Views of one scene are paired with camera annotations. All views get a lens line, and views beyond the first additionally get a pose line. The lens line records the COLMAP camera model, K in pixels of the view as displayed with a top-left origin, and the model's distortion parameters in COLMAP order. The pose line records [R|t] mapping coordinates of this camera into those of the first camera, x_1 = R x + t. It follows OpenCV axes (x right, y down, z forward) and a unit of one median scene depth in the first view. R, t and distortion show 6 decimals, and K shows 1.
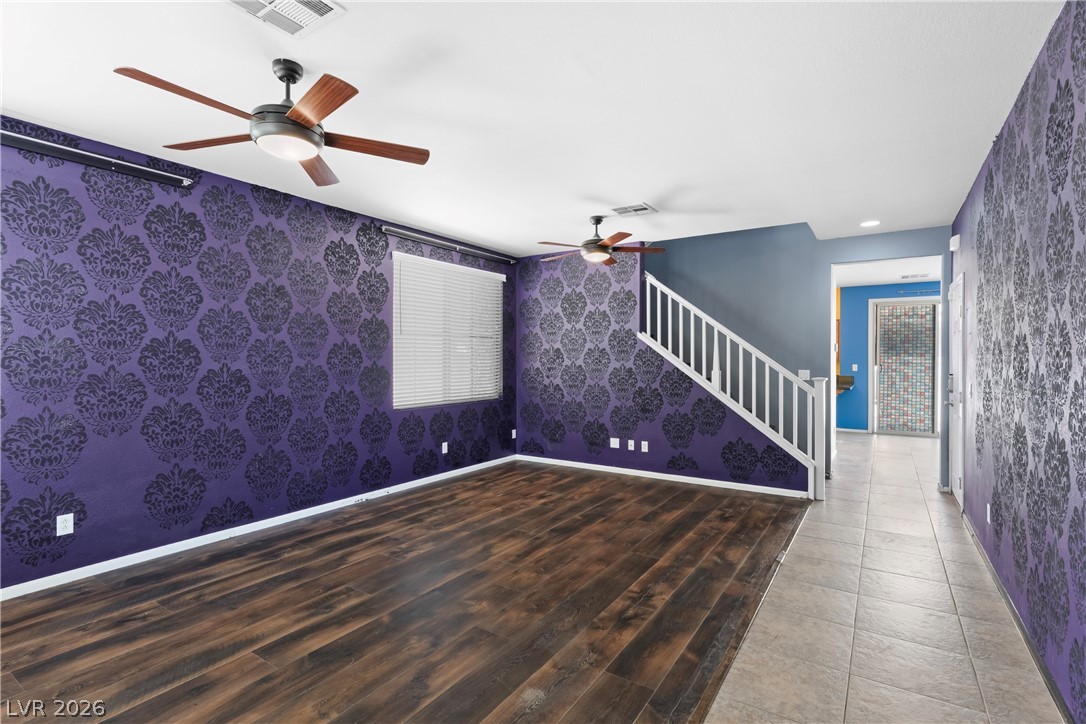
lens RADIAL K [[513.3, 0, 543.2], [0, 513.3, 361.4], [0, 0, 1]] dist [0.001171, 0.000953]
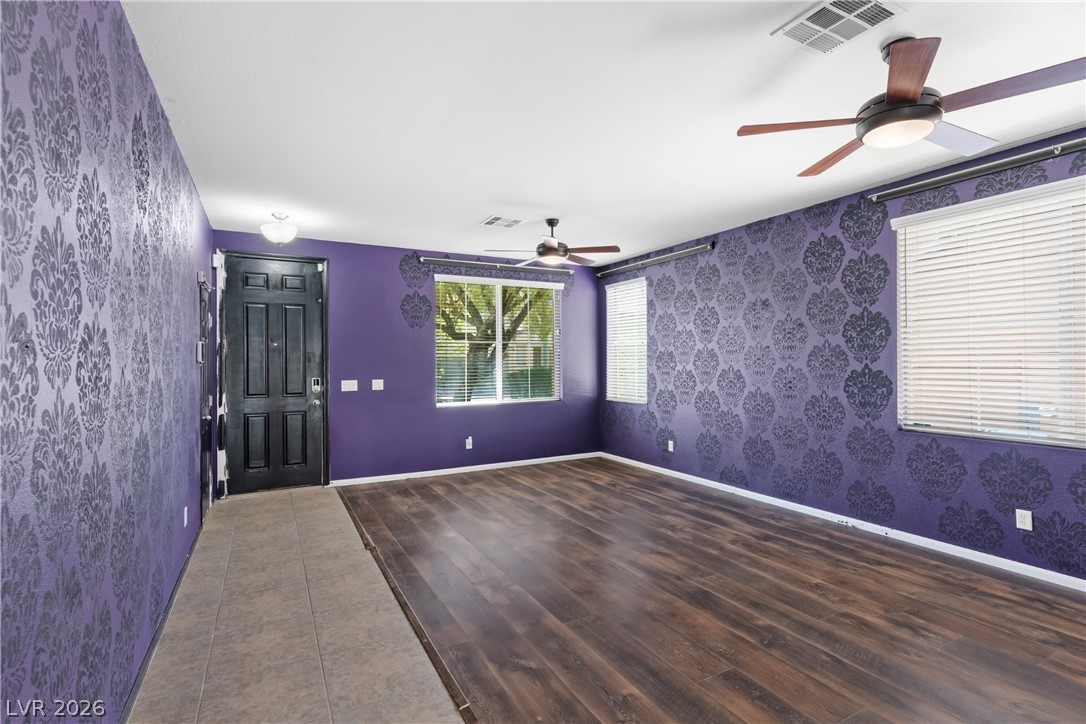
lens RADIAL K [[513.3, 0, 545.6], [0, 513.3, 361.7], [0, 0, 1]] dist [0.001171, 0.000953]
pose [[-0.467630, 0.001450, -0.883923, 0.704095], [-0.001188, 0.999997, 0.002270, -0.006330], [0.883924, 0.002112, -0.467627, 1.023775]]
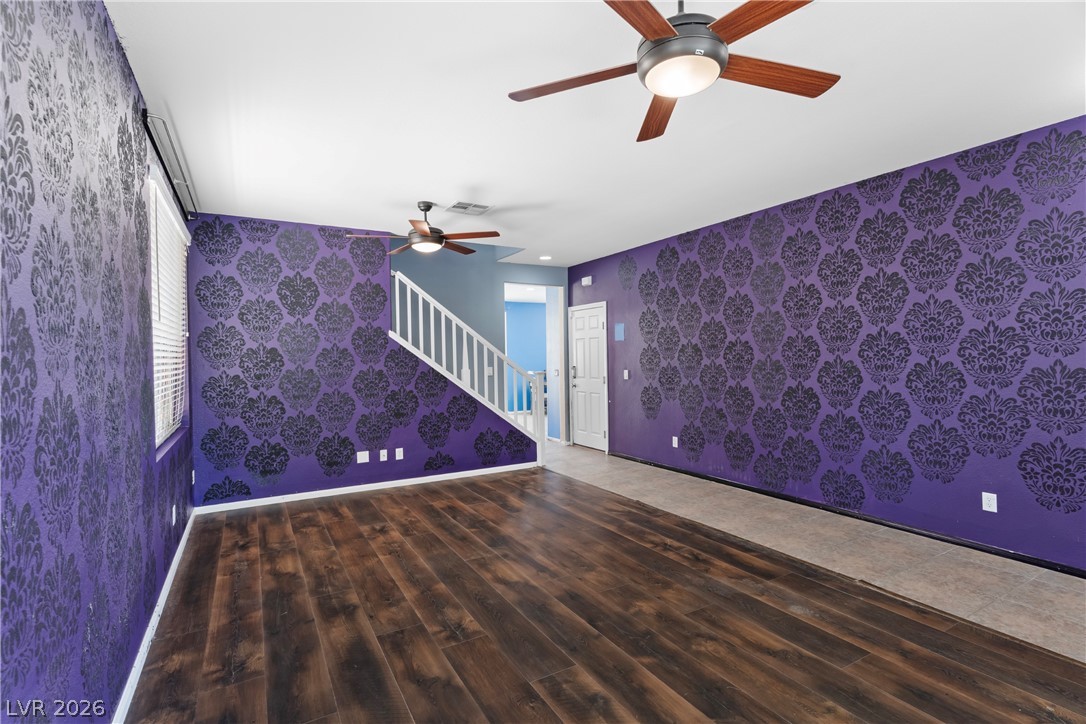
lens RADIAL K [[513.3, 0, 544.9], [0, 513.3, 359.4], [0, 0, 1]] dist [0.001171, 0.000953]
pose [[0.446828, -0.013745, 0.894514, -0.674538], [0.023165, 0.999724, 0.003790, -0.003849], [-0.894320, 0.019027, 0.447023, 0.448940]]
